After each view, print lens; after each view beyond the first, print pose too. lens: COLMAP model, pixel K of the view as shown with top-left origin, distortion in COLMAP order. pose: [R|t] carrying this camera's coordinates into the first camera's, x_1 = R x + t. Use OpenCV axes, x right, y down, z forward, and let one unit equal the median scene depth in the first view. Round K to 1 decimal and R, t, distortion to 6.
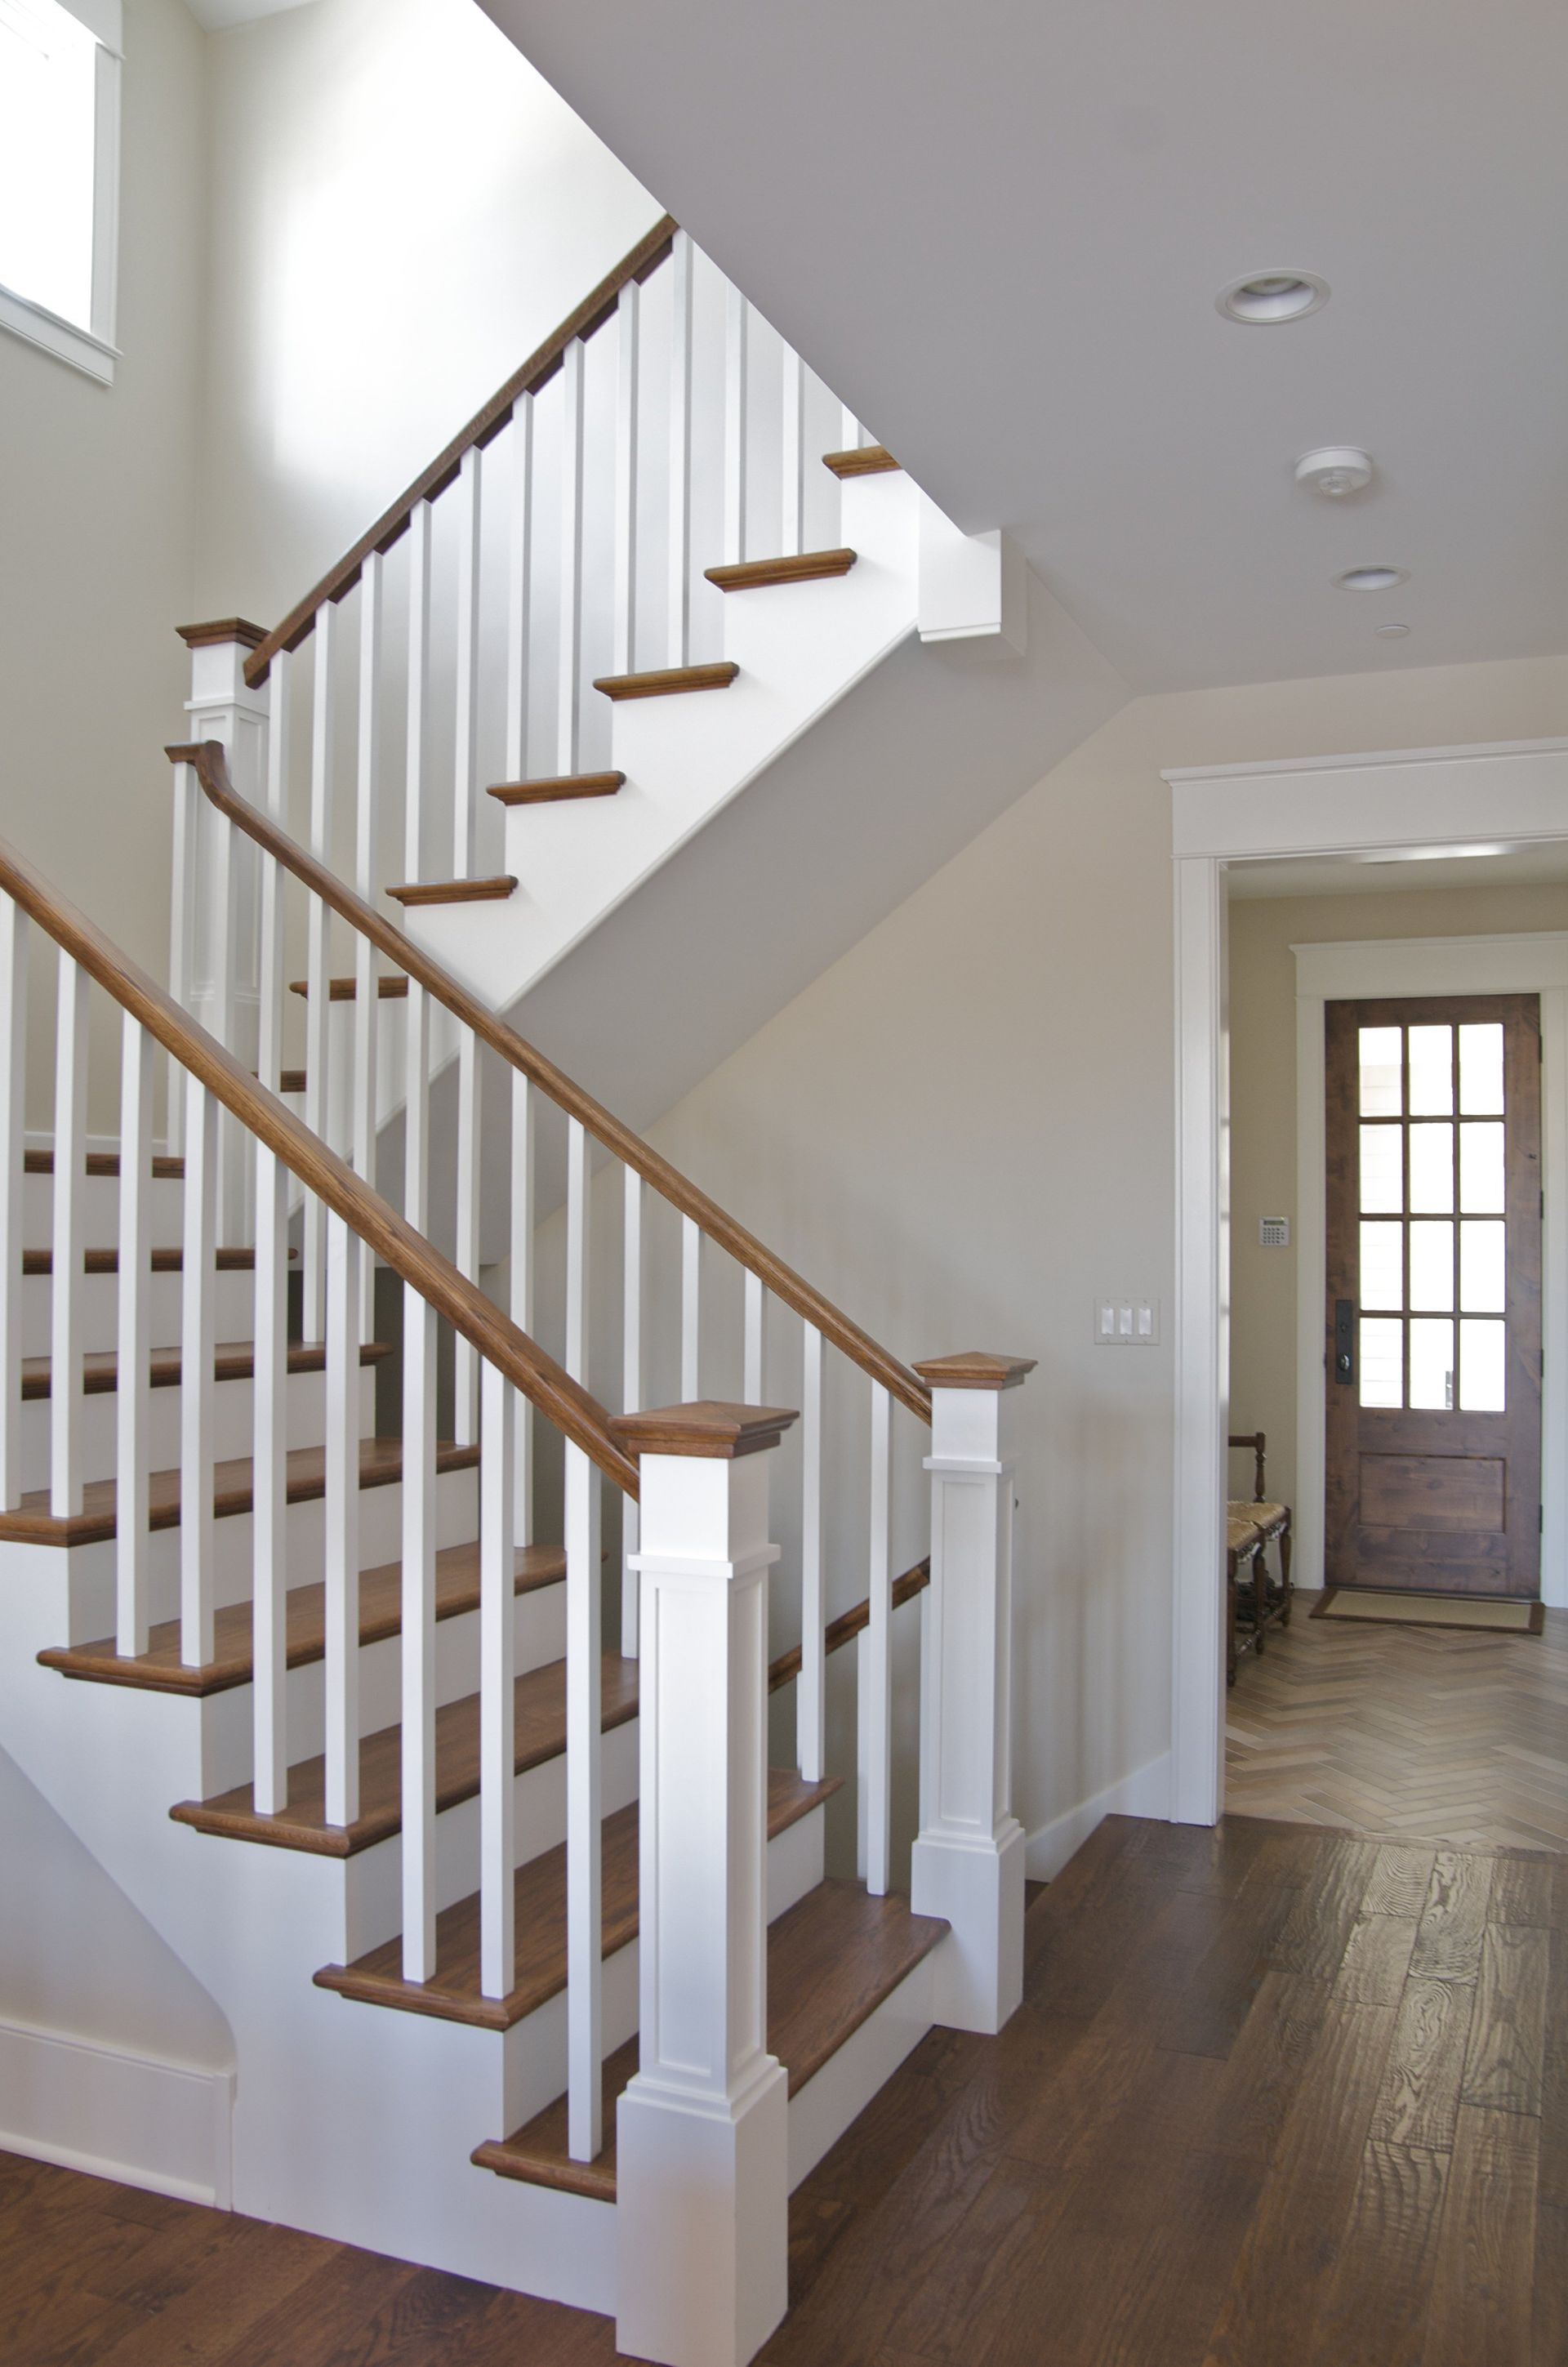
lens RADIAL K [[1880.5, 0, 783.8], [0, 1880.5, 1202.9], [0, 0, 1]] dist [-0.124427, 0.121311]
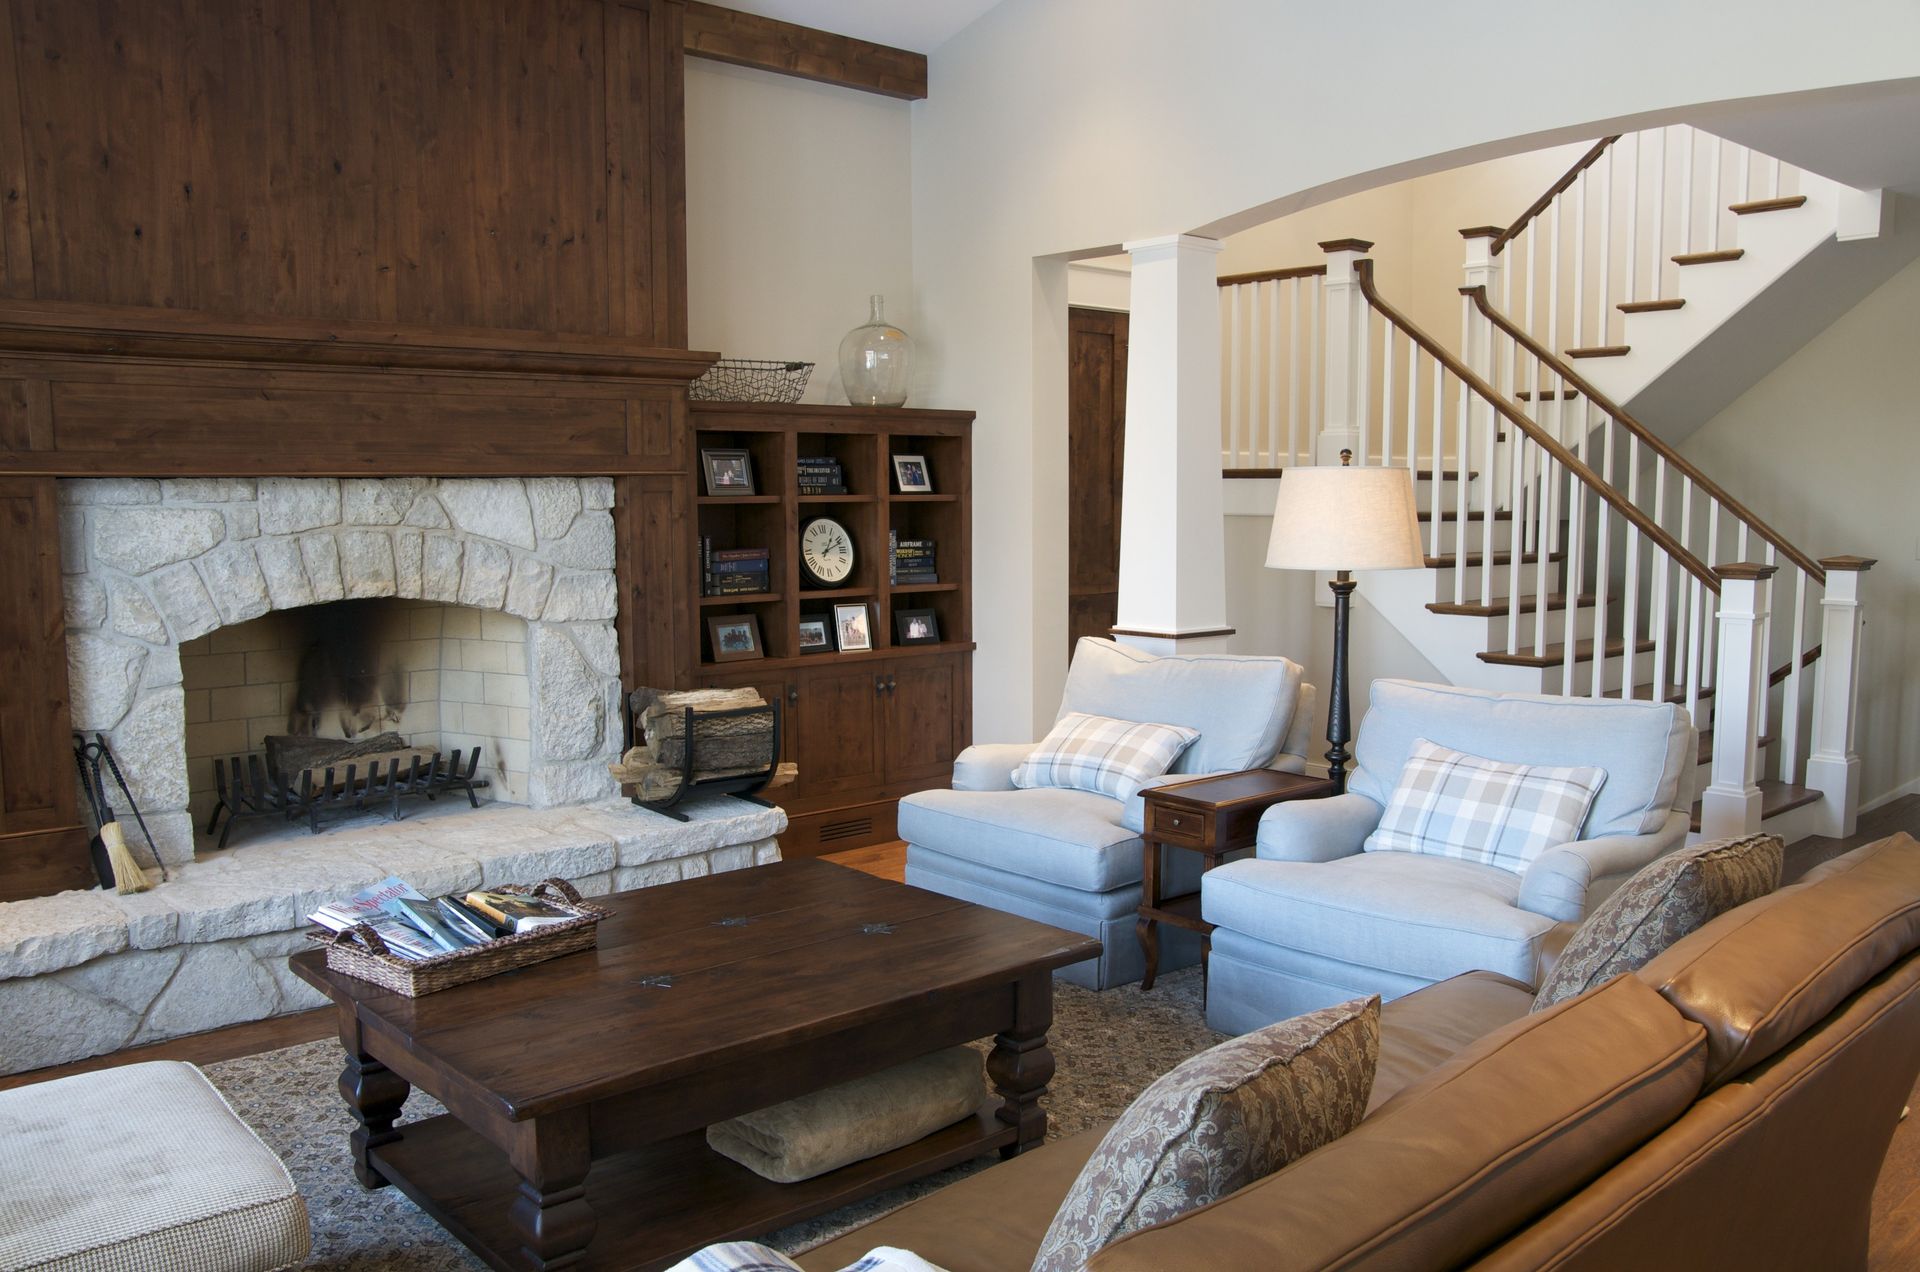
lens RADIAL K [[1525.5, 0, 950.5], [0, 1525.5, 676.8], [0, 0, 1]] dist [-0.124427, 0.121311]
pose [[0.902924, 0.040538, -0.427883, -0.100839], [0.018534, 0.990944, 0.132993, -0.033256], [0.429400, -0.128013, 0.893996, -1.033983]]
